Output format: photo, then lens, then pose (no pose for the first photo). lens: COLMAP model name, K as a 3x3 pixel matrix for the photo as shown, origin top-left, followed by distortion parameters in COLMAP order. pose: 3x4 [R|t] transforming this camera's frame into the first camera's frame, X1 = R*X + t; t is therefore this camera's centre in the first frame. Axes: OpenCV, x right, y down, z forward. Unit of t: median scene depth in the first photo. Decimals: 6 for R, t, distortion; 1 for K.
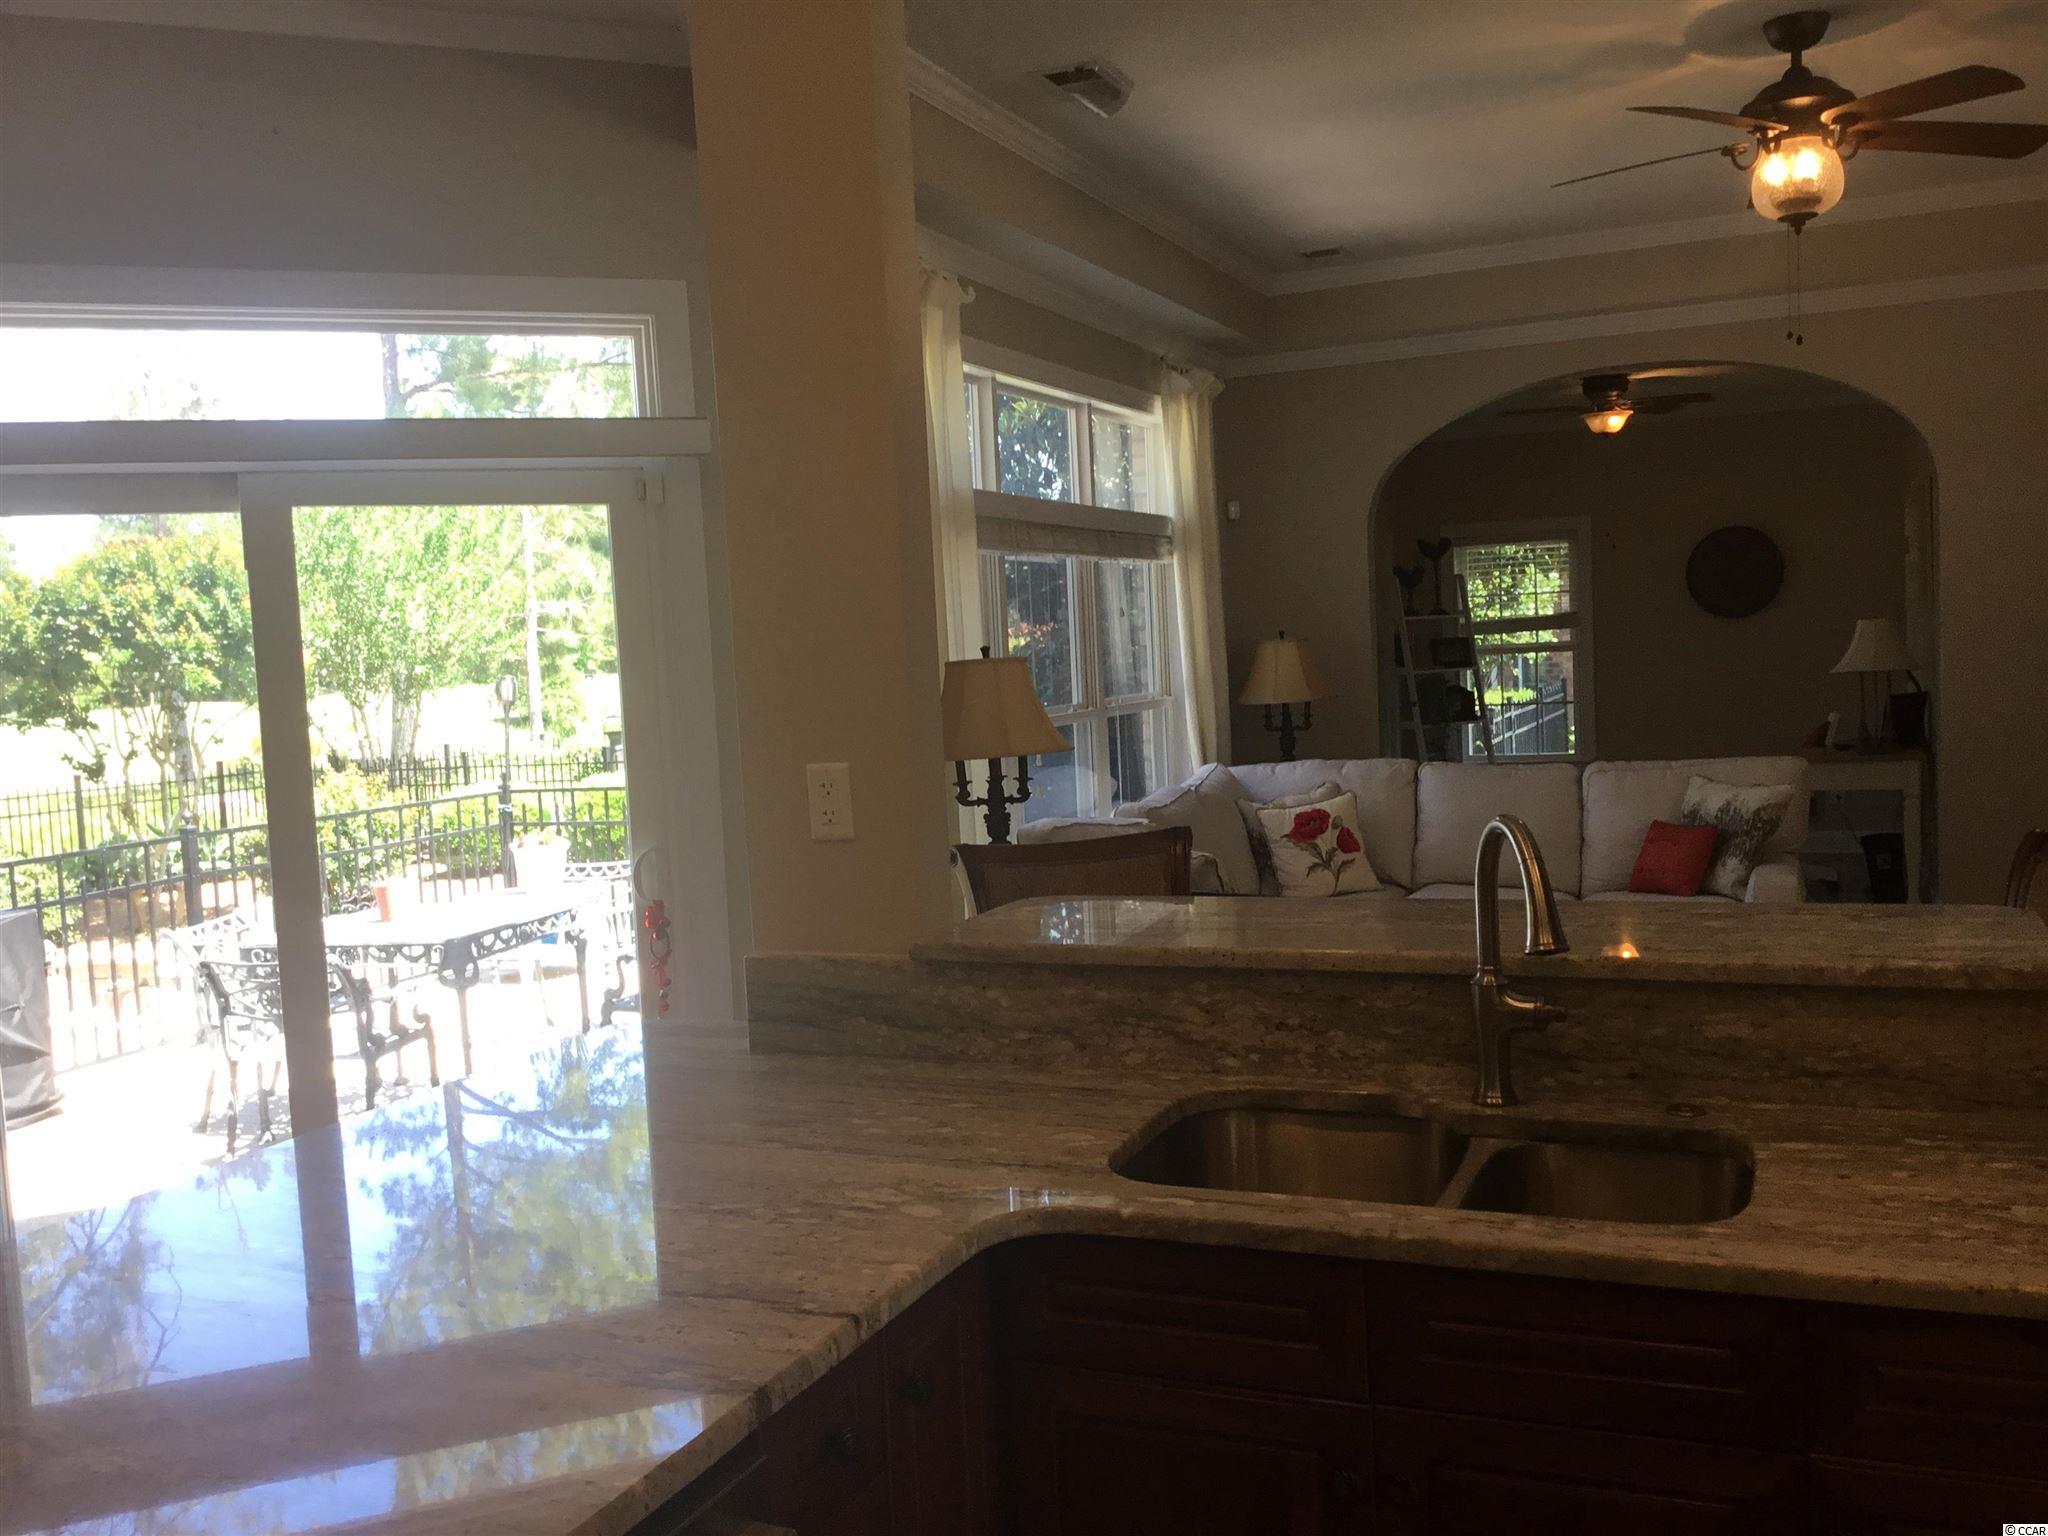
lens RADIAL K [[1810.5, 0, 1035.3], [0, 1810.5, 769.9], [0, 0, 1]] dist [0.086670, -0.149632]
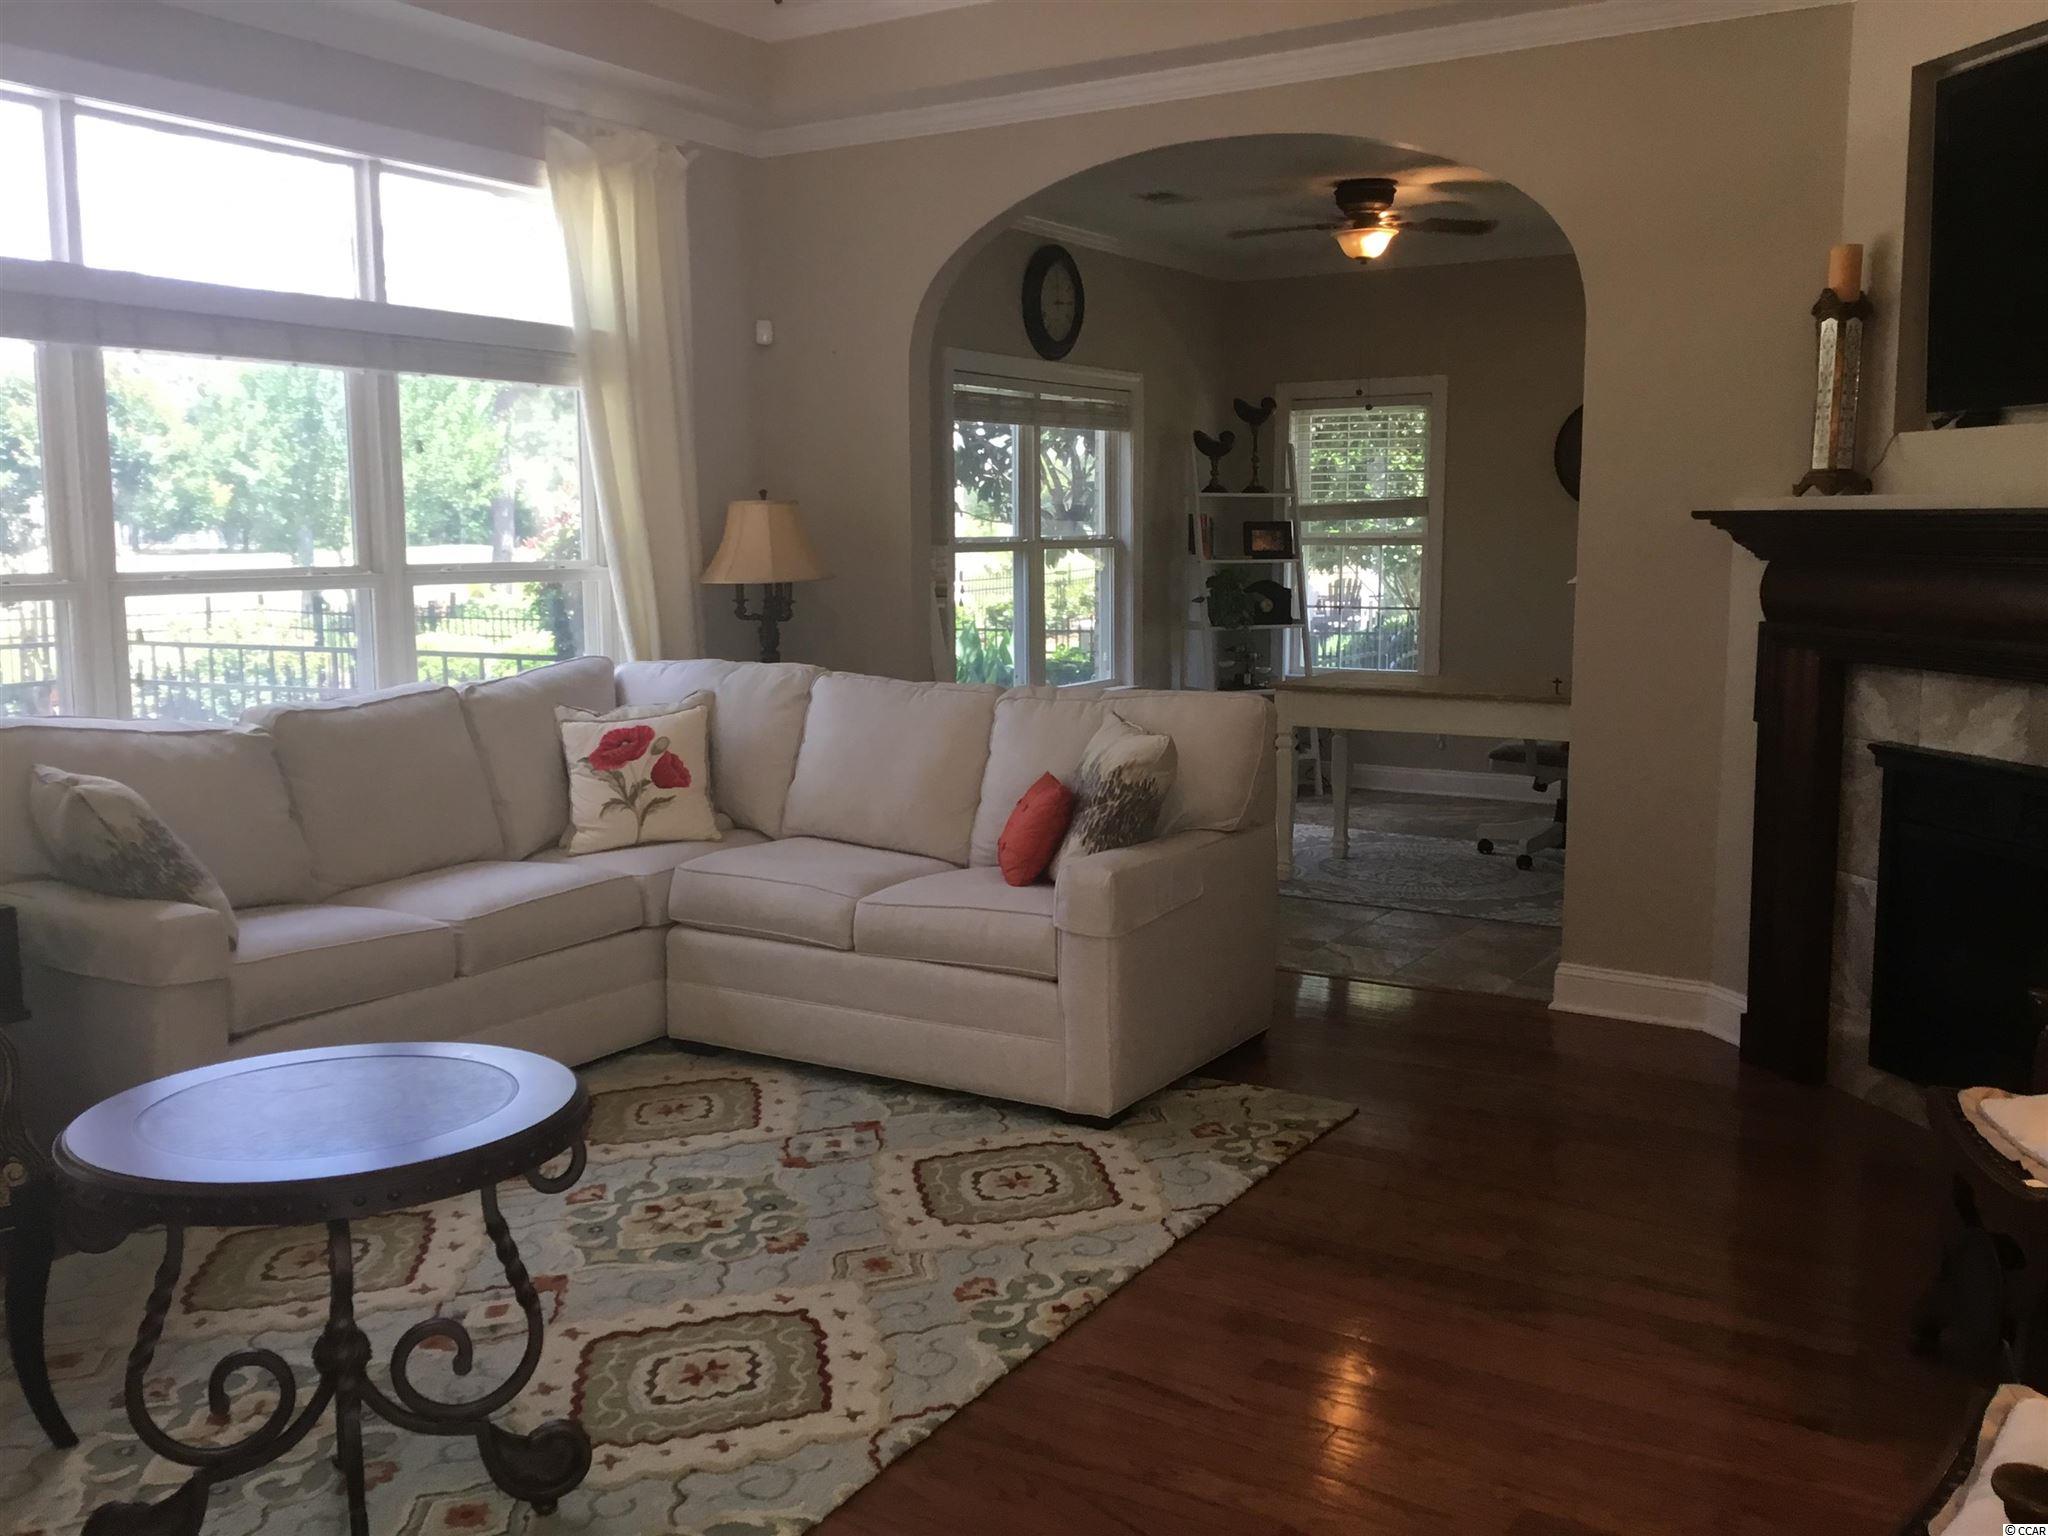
lens RADIAL K [[1810.5, 0, 1010.4], [0, 1810.5, 764.0], [0, 0, 1]] dist [0.086670, -0.149632]
pose [[0.984483, 0.068650, -0.161497, 0.396004], [-0.058143, 0.995927, 0.068915, -0.021480], [0.165570, -0.058455, 0.984464, 0.269726]]
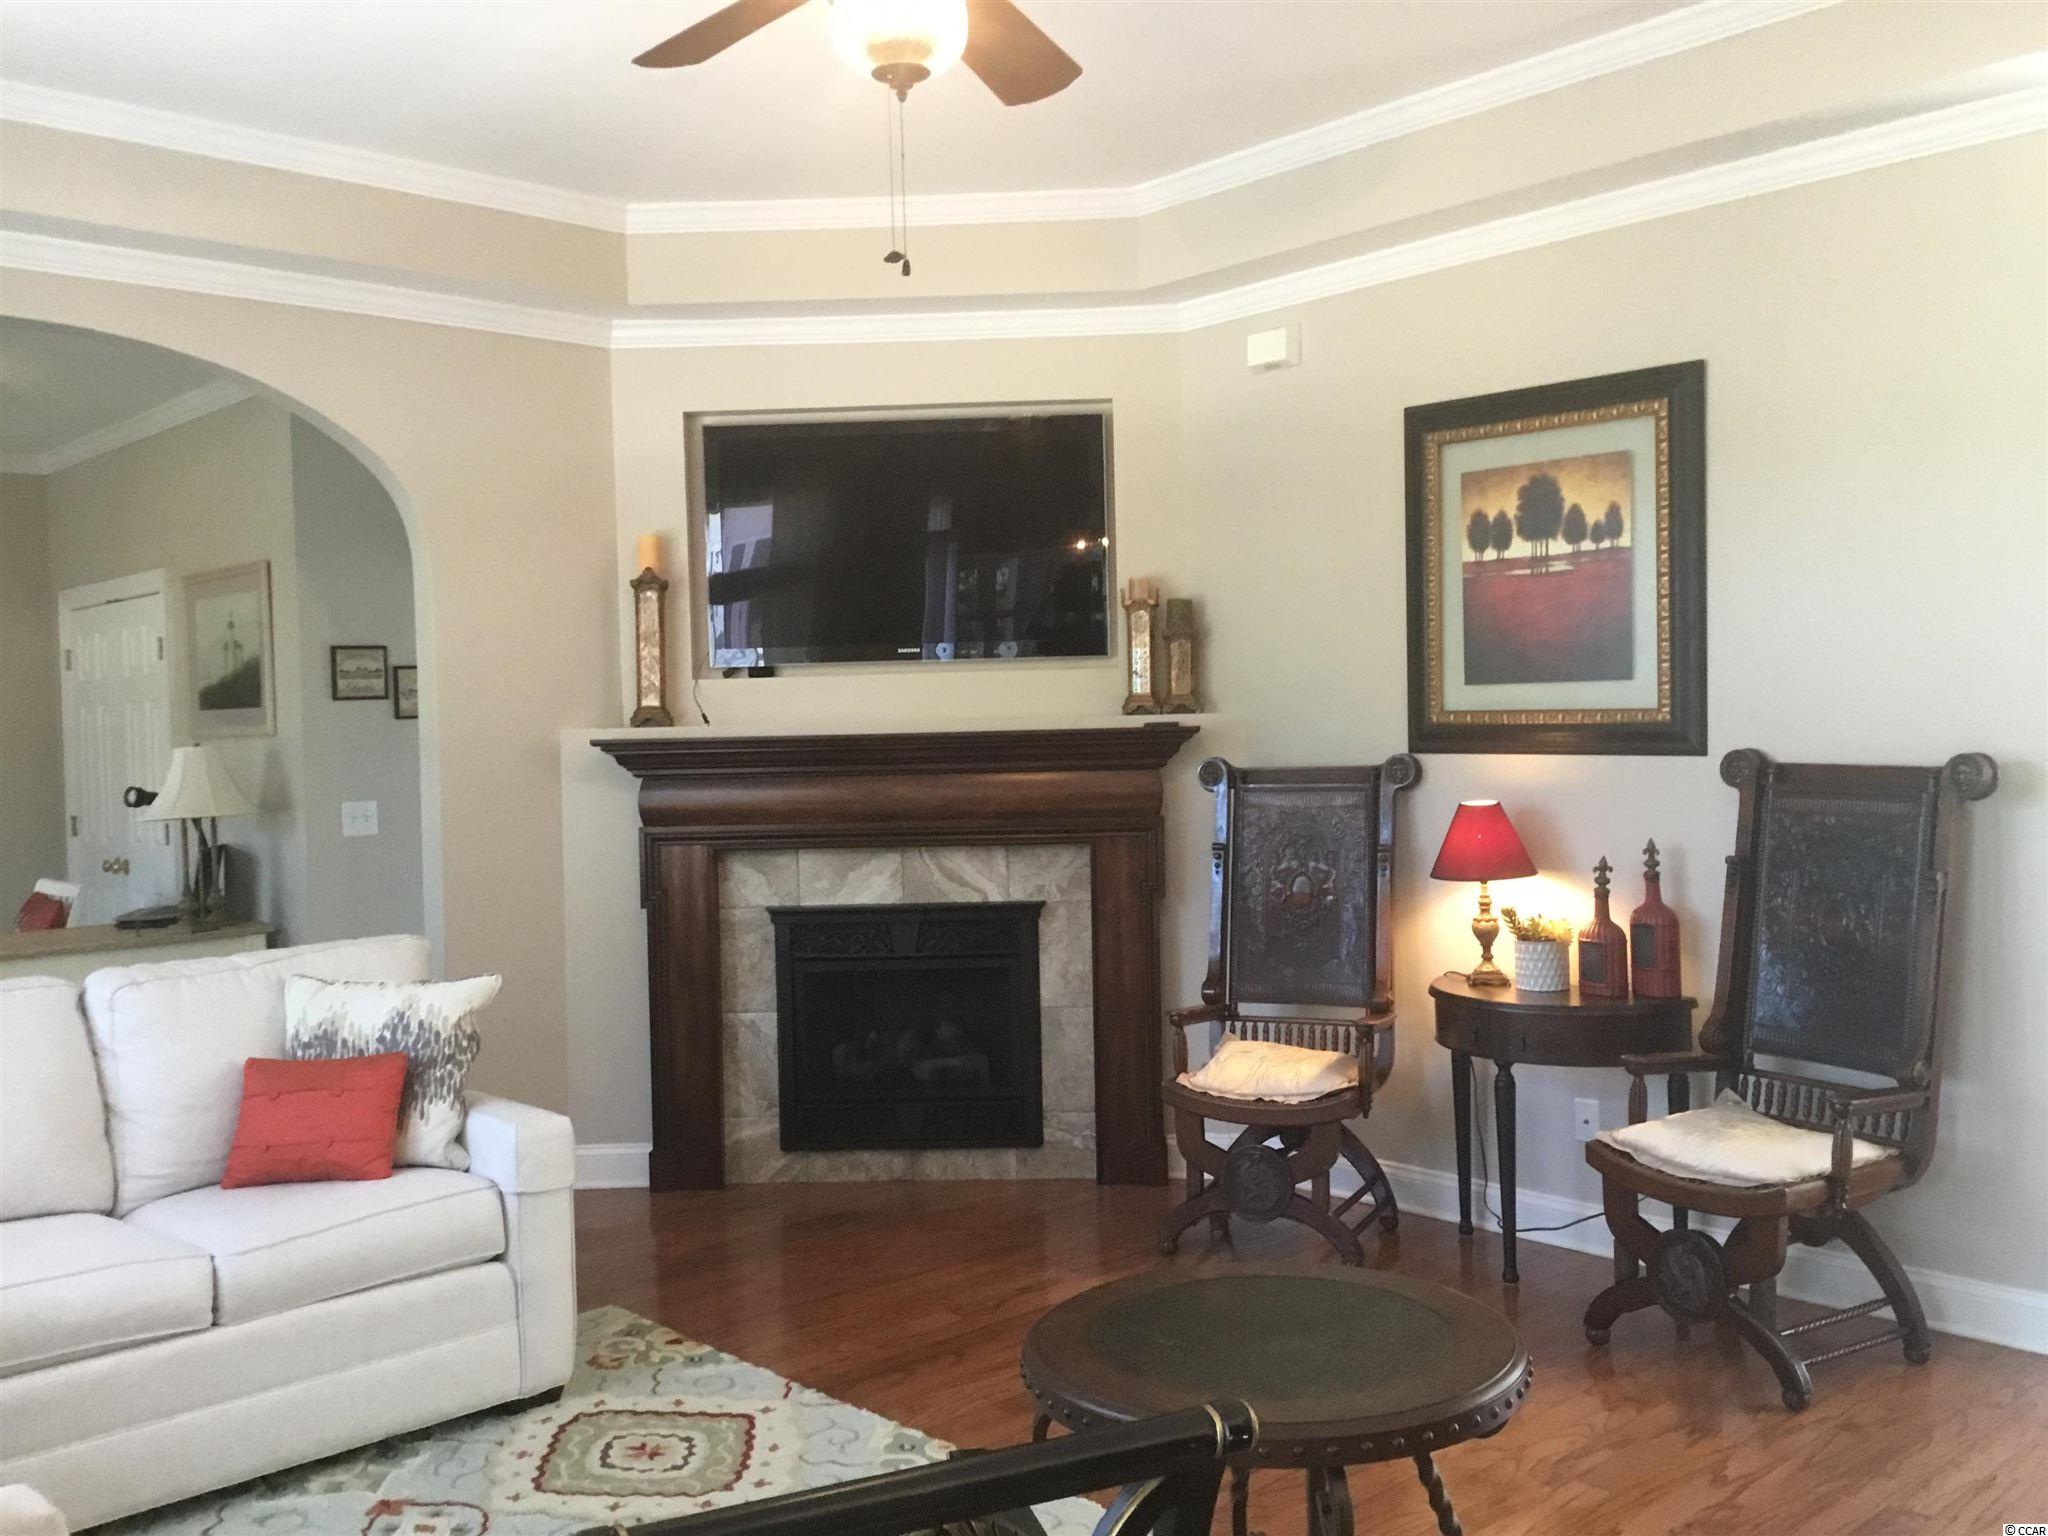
lens RADIAL K [[1810.5, 0, 1015.0], [0, 1810.5, 750.6], [0, 0, 1]] dist [0.086670, -0.149632]
pose [[0.418724, 0.025527, 0.907755, -0.090878], [0.066279, 0.996080, -0.058583, -0.018685], [-0.905691, 0.084696, 0.415391, 0.467363]]
